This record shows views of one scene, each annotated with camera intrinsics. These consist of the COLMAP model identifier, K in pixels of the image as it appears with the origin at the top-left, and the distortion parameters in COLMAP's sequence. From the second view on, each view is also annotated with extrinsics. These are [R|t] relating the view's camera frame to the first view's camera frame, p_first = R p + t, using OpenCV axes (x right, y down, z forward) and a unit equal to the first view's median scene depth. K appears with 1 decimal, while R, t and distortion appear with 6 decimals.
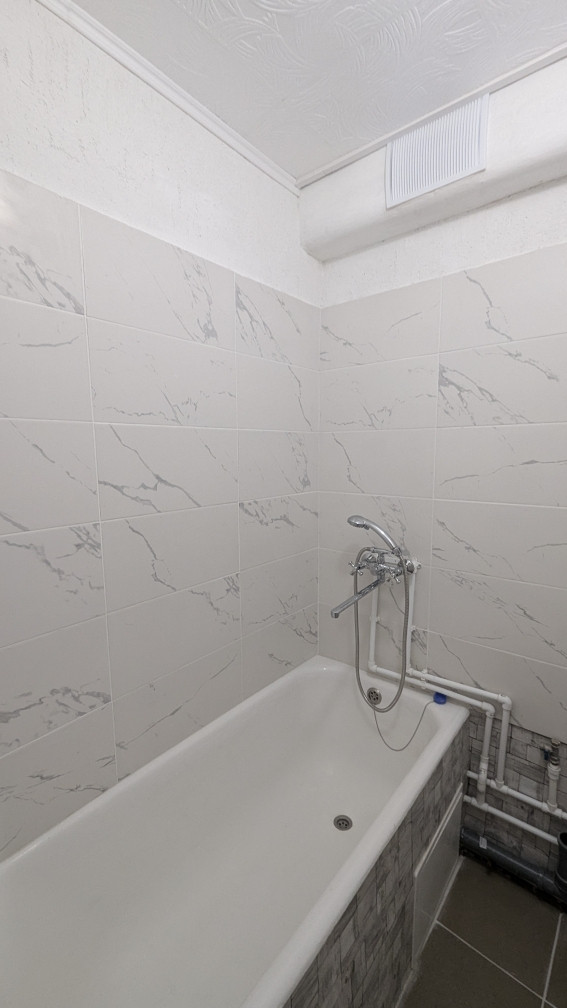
lens RADIAL K [[414.9, 0, 279.8], [0, 414.9, 508.1], [0, 0, 1]] dist [-0.000994, 0.001296]
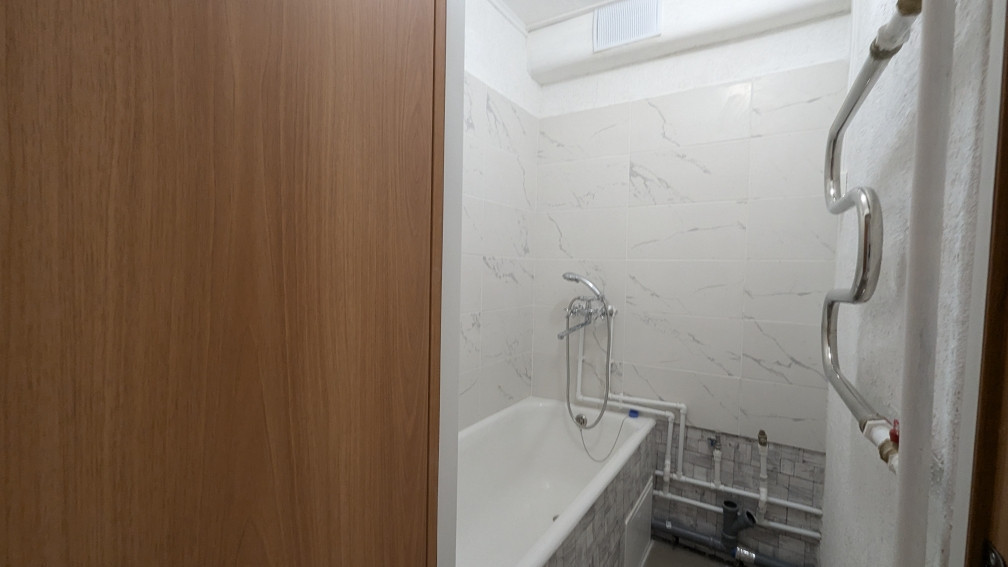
lens RADIAL K [[414.9, 0, 506.2], [0, 414.9, 286.3], [0, 0, 1]] dist [-0.000994, 0.001296]
pose [[0.989933, 0.024335, 0.139430, -0.201454], [-0.010700, 0.995157, -0.097717, 0.201679], [-0.141132, 0.095241, 0.985399, -0.259361]]
